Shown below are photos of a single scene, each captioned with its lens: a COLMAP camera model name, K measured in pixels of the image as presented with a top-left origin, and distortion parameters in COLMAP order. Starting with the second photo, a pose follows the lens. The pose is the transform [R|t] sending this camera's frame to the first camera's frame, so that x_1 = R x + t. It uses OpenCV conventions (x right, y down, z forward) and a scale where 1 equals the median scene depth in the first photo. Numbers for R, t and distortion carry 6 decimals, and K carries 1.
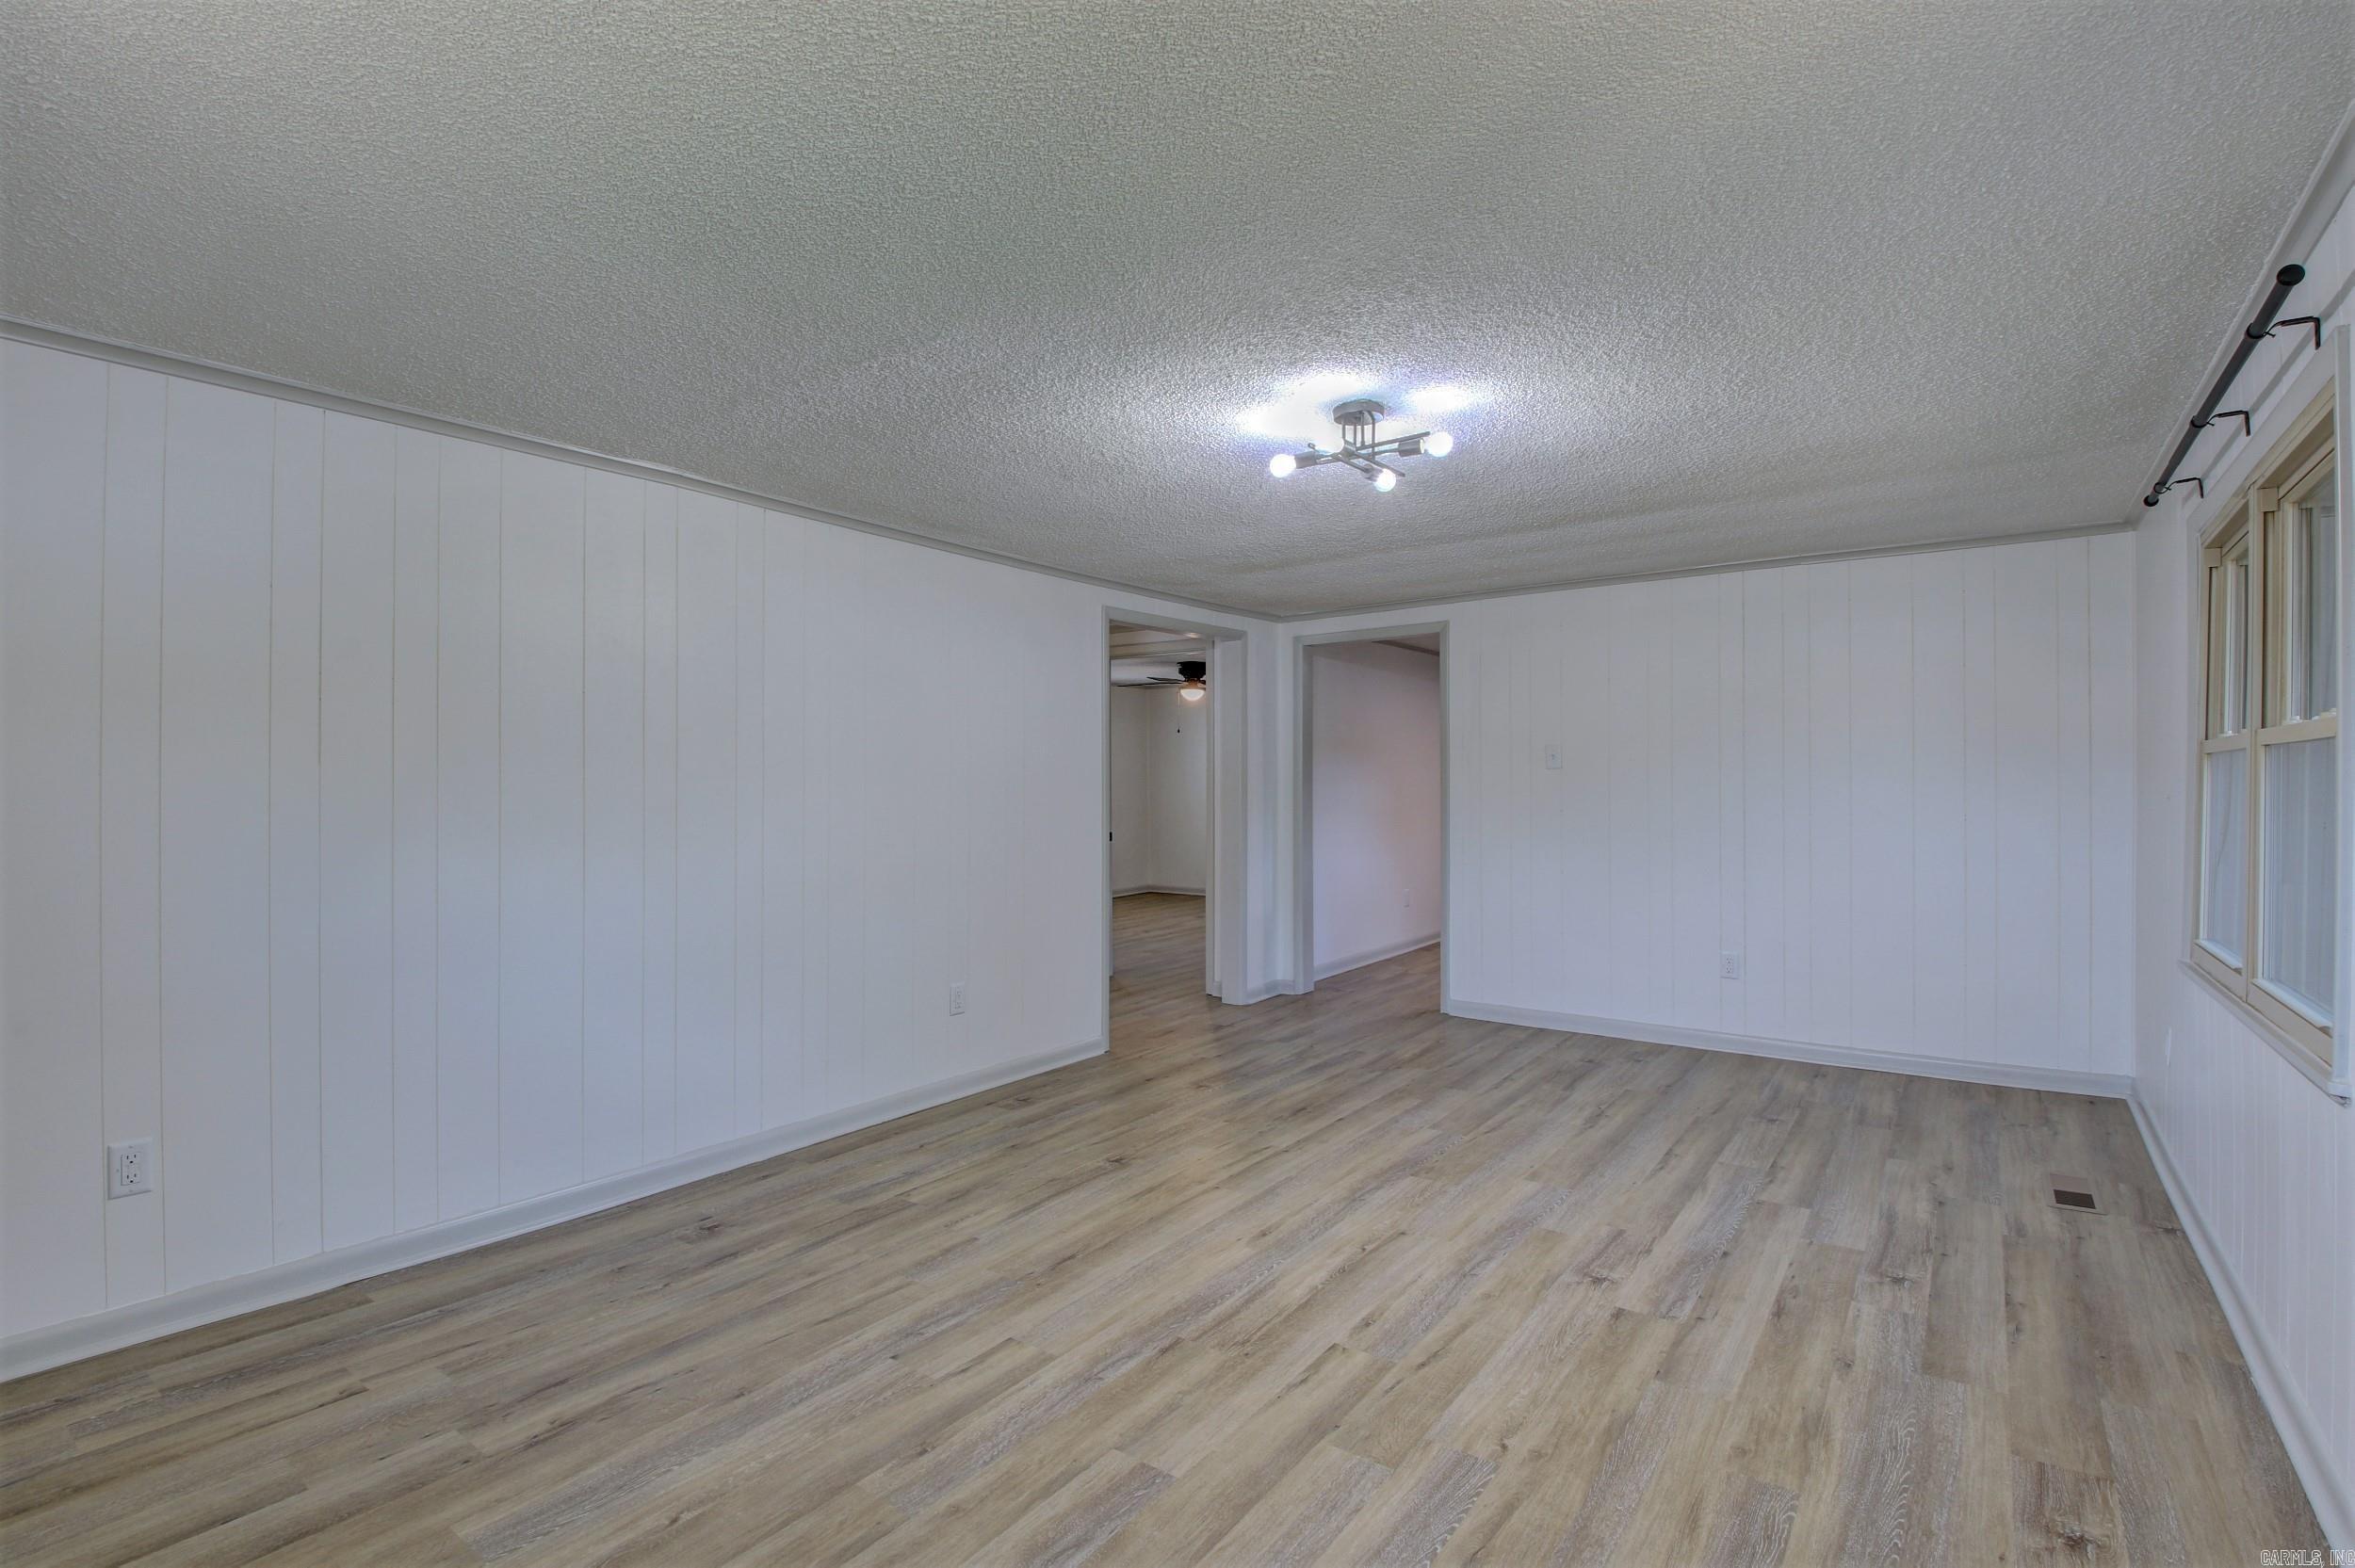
lens RADIAL K [[1111.6, 0, 1183.8], [0, 1111.6, 770.8], [0, 0, 1]] dist [0.026592, -0.038236]
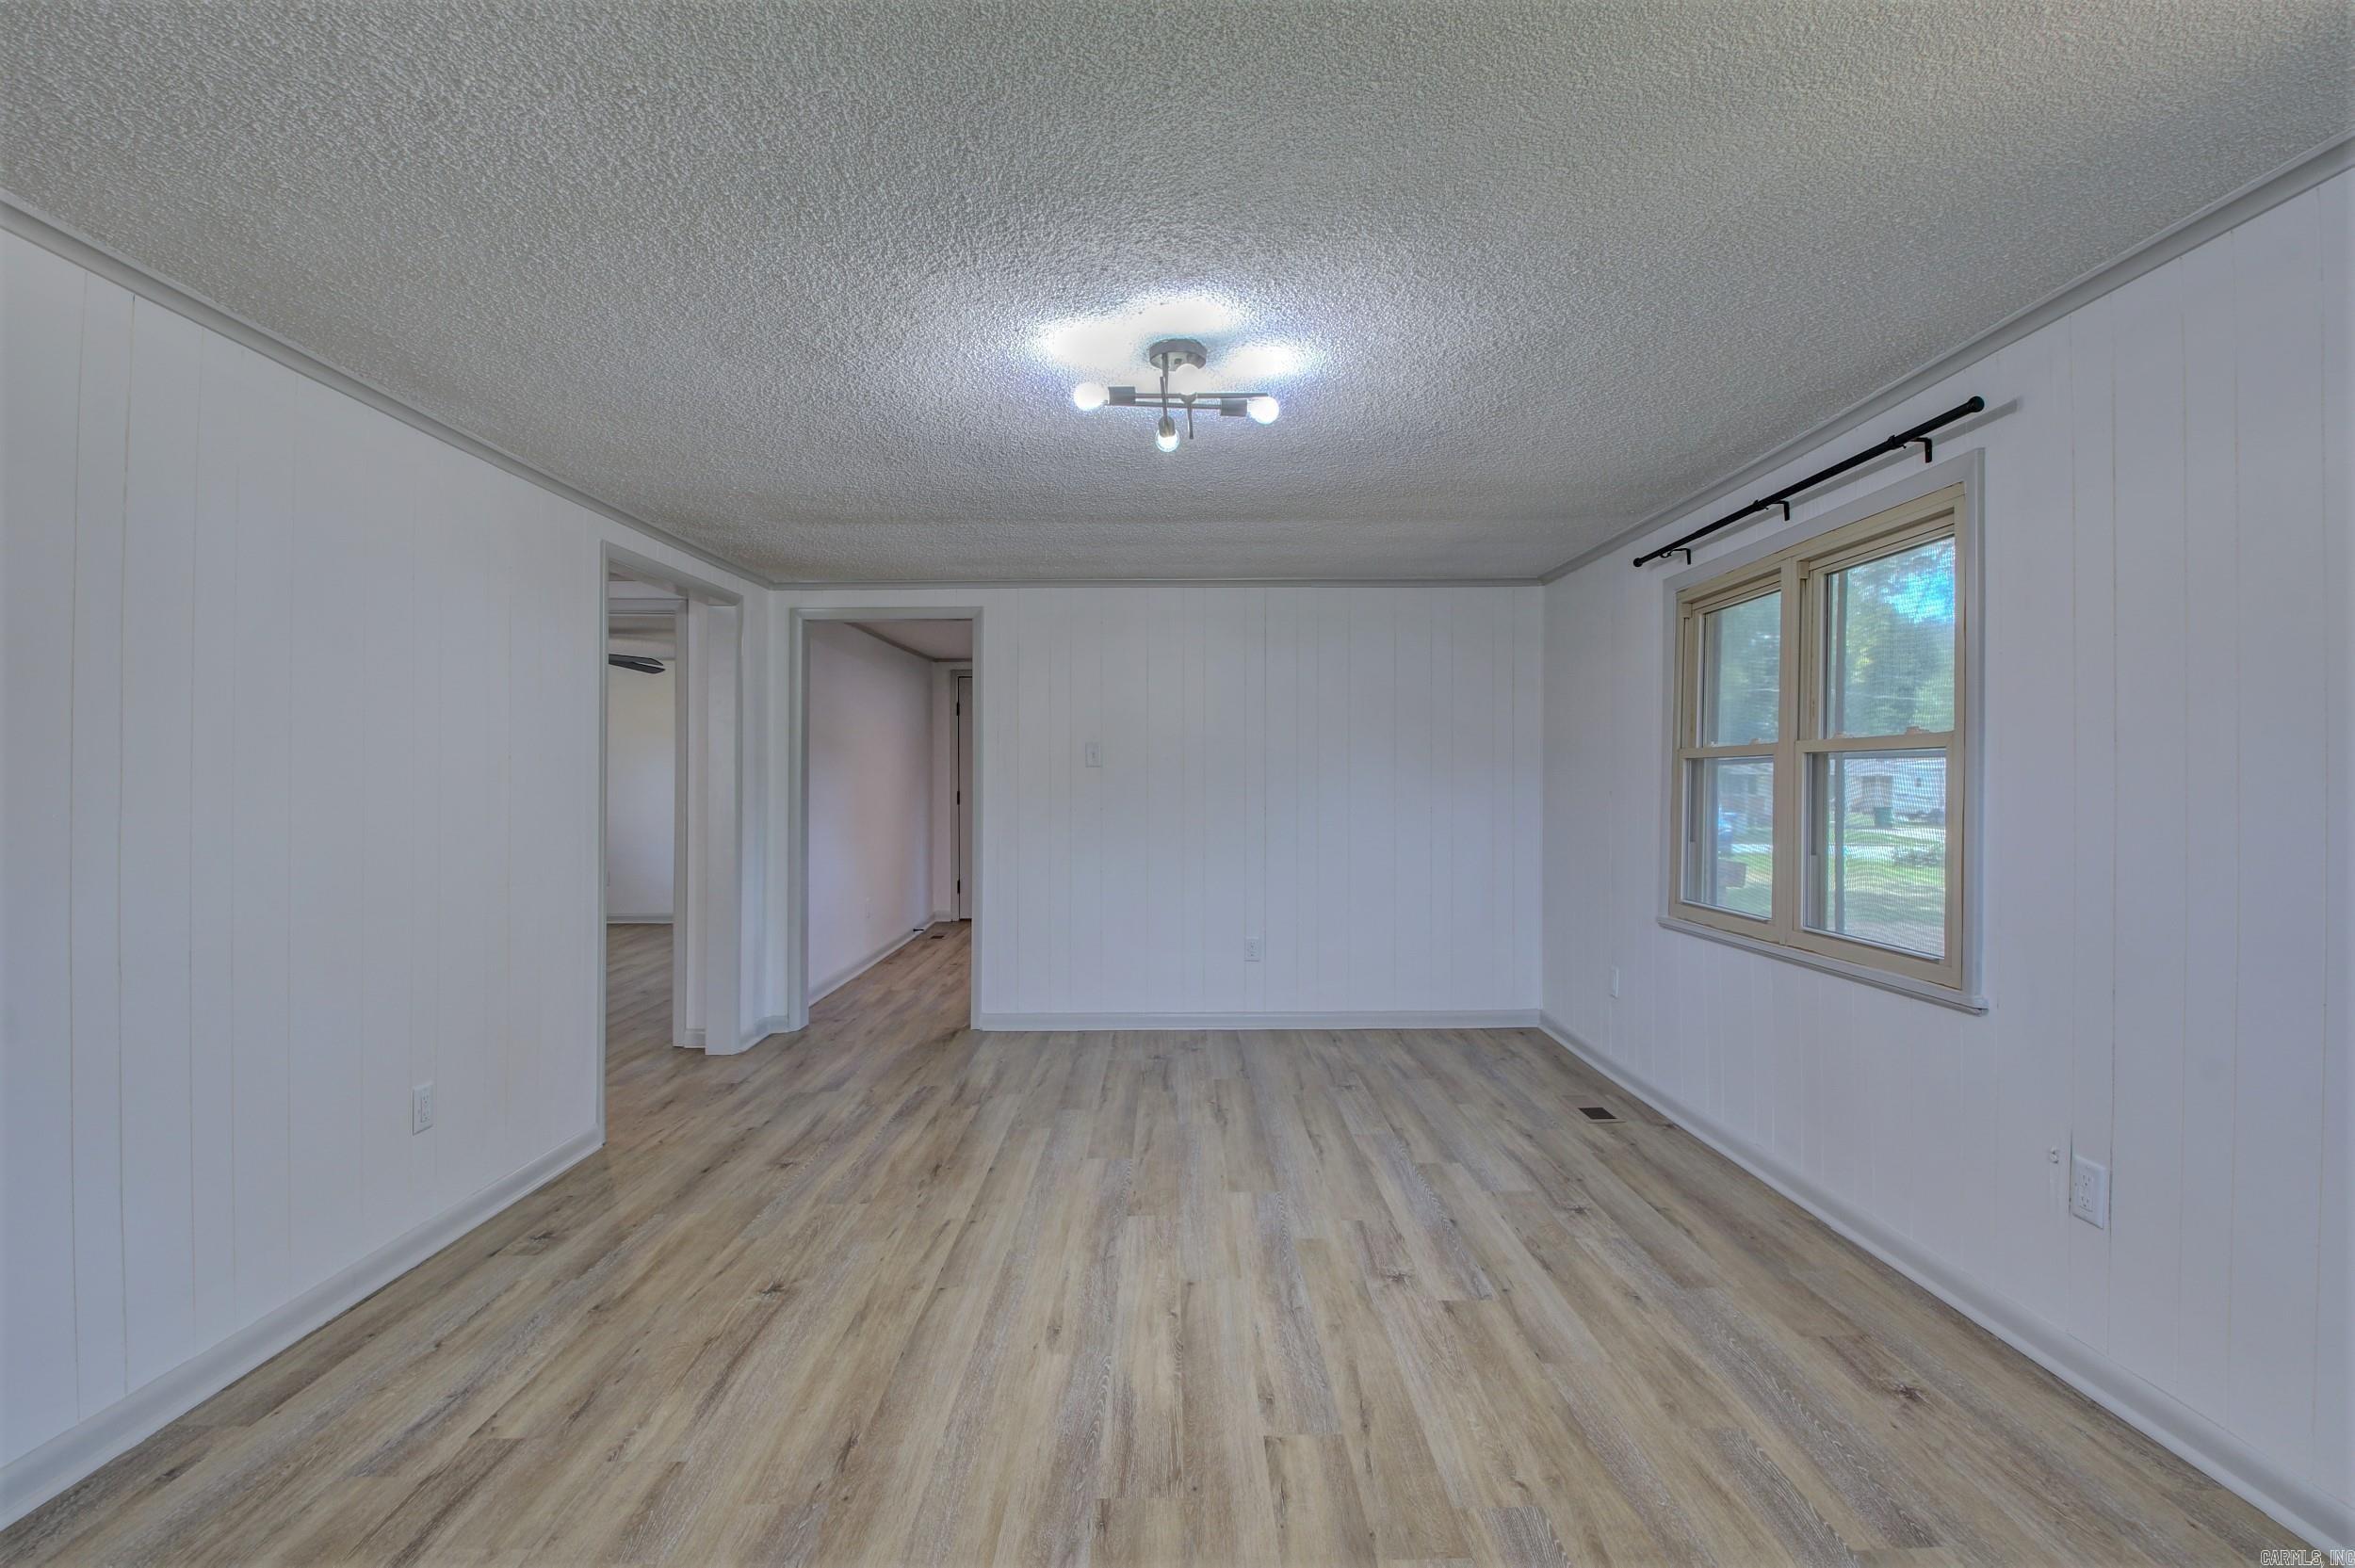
lens RADIAL K [[1111.6, 0, 1183.8], [0, 1111.6, 770.8], [0, 0, 1]] dist [0.026592, -0.038236]
pose [[0.800508, 0.004295, 0.599307, -0.329765], [-0.004915, 0.999988, -0.000601, 0.001963], [-0.599302, -0.002465, 0.800519, 0.269662]]
